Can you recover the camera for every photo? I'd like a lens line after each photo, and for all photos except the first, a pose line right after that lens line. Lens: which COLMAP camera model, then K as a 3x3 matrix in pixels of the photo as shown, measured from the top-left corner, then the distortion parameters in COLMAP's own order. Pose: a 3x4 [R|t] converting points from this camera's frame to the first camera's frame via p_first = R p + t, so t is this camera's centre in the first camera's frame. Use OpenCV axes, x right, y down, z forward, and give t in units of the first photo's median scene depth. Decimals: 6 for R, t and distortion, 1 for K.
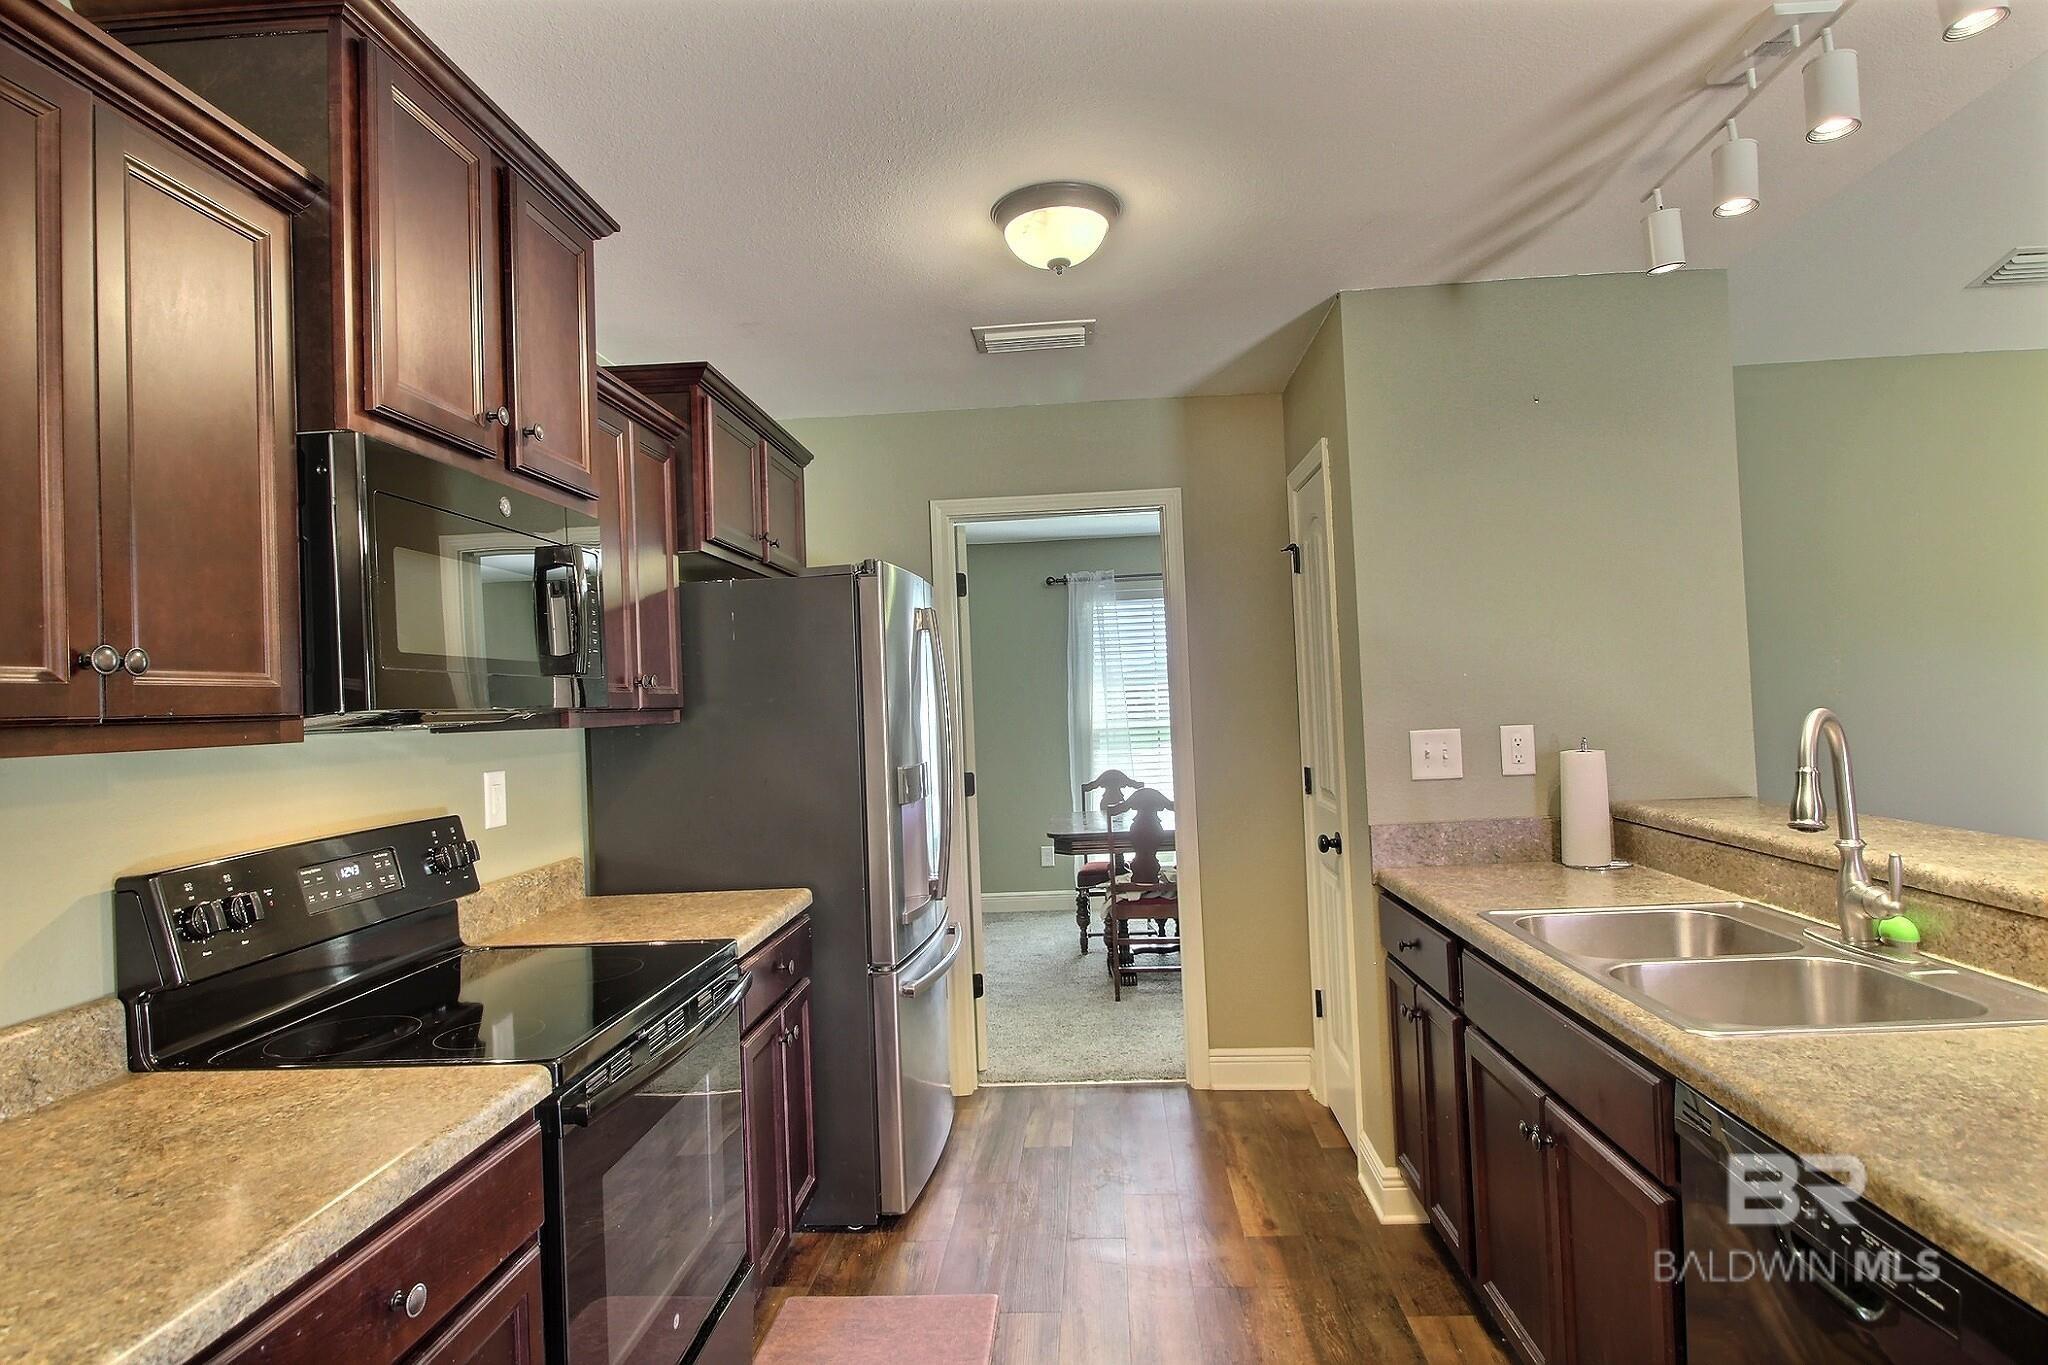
lens RADIAL K [[1090.4, 0, 1034.9], [0, 1090.4, 678.6], [0, 0, 1]] dist [0.003248, -0.010676]
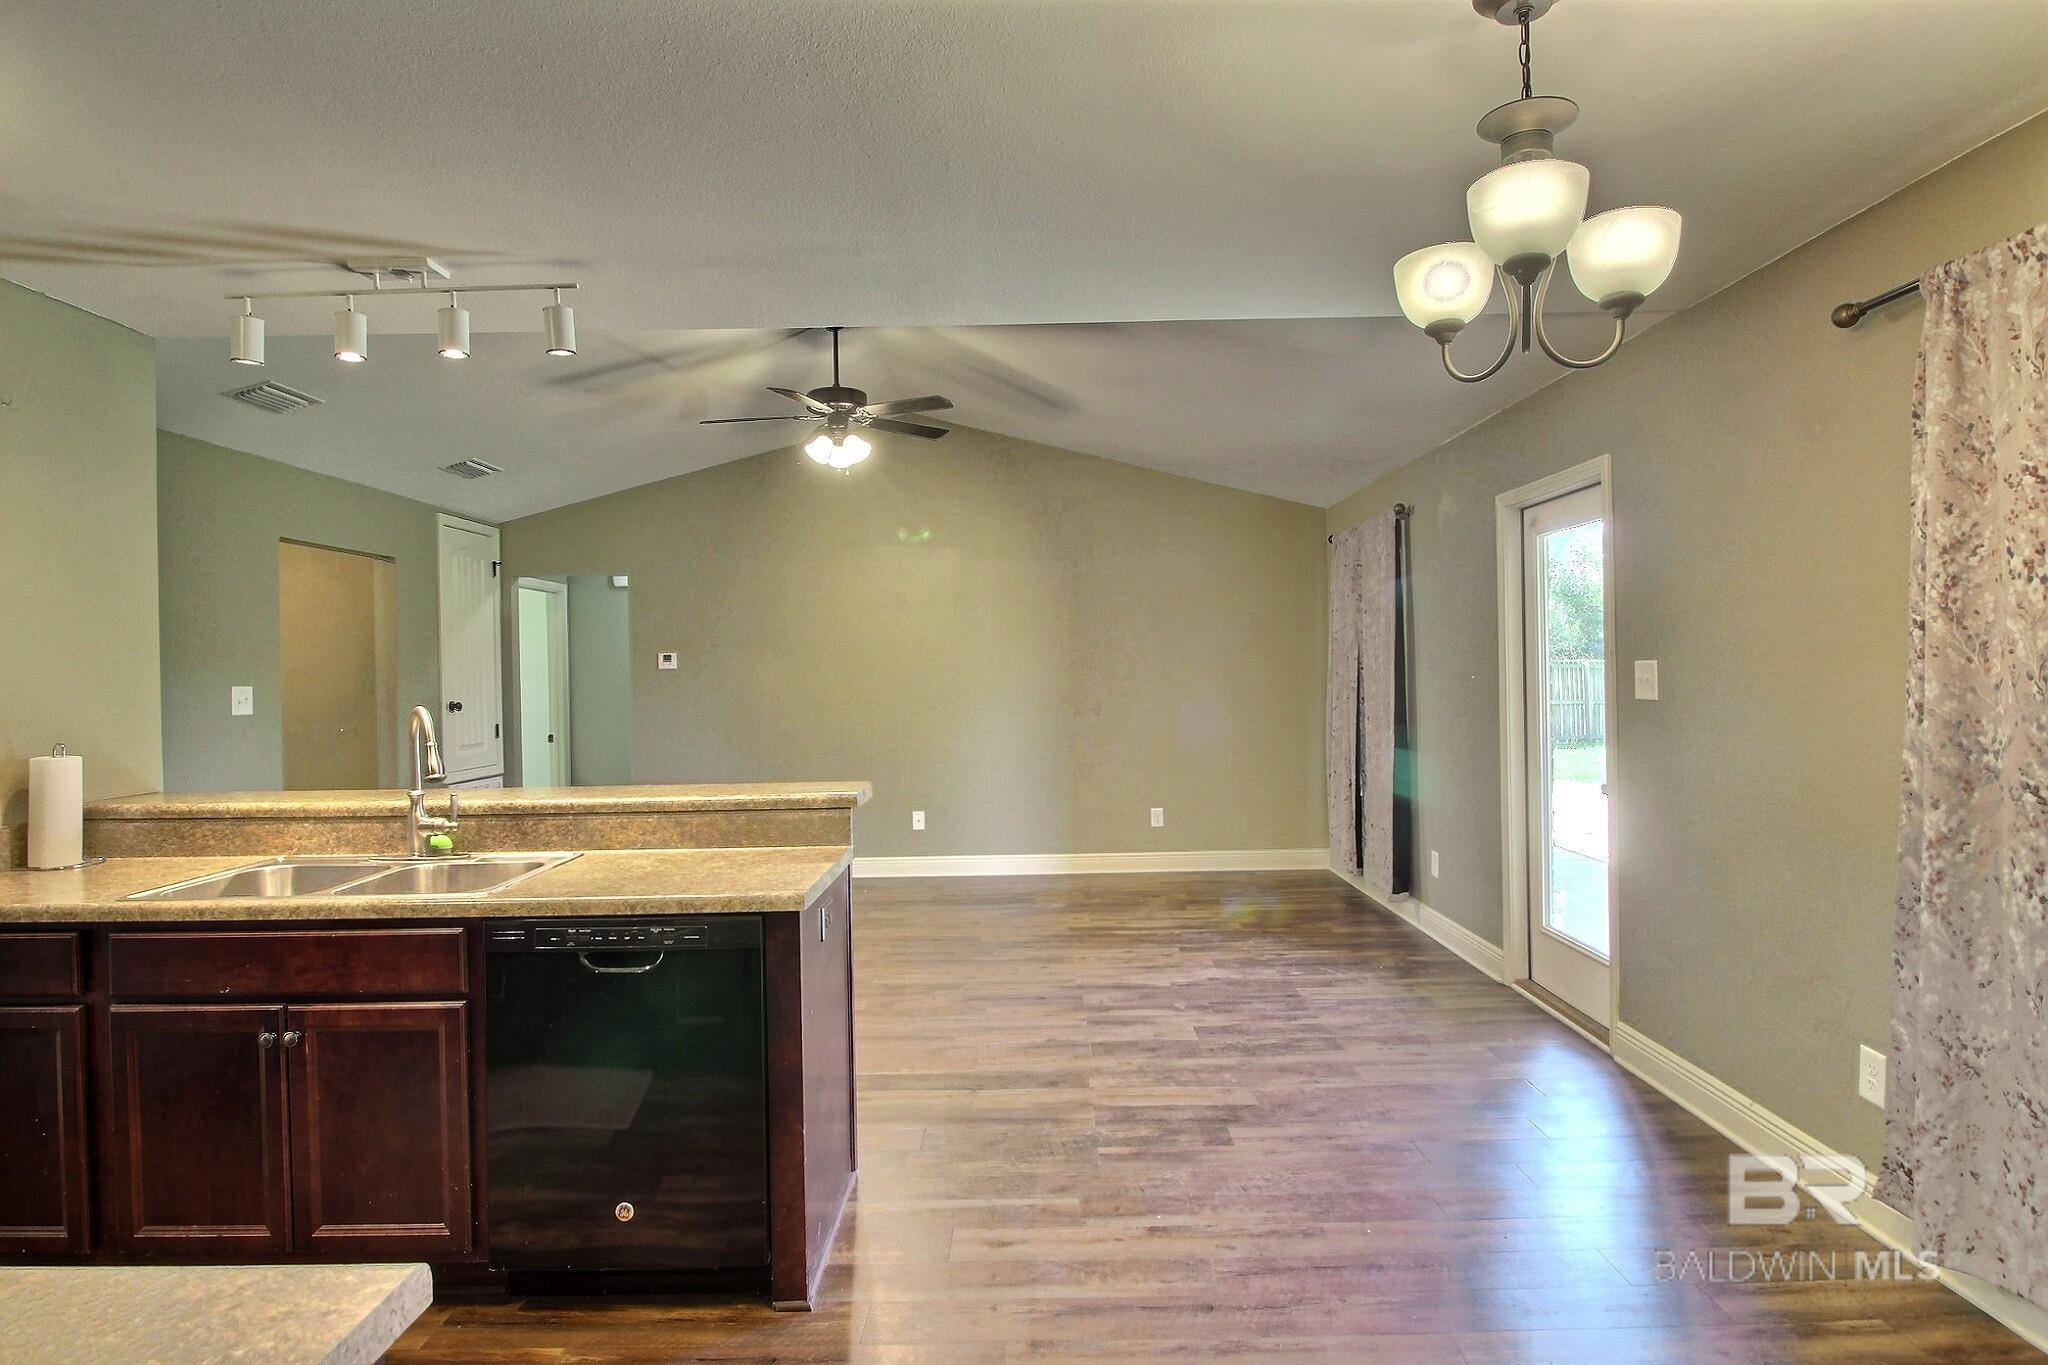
lens RADIAL K [[1090.4, 0, 1042.1], [0, 1090.4, 682.2], [0, 0, 1]] dist [0.003248, -0.010676]
pose [[-0.061017, 0.034651, 0.997535, -0.679207], [-0.002812, 0.999387, -0.034887, 0.033537], [-0.998133, -0.004934, -0.060882, 0.147740]]
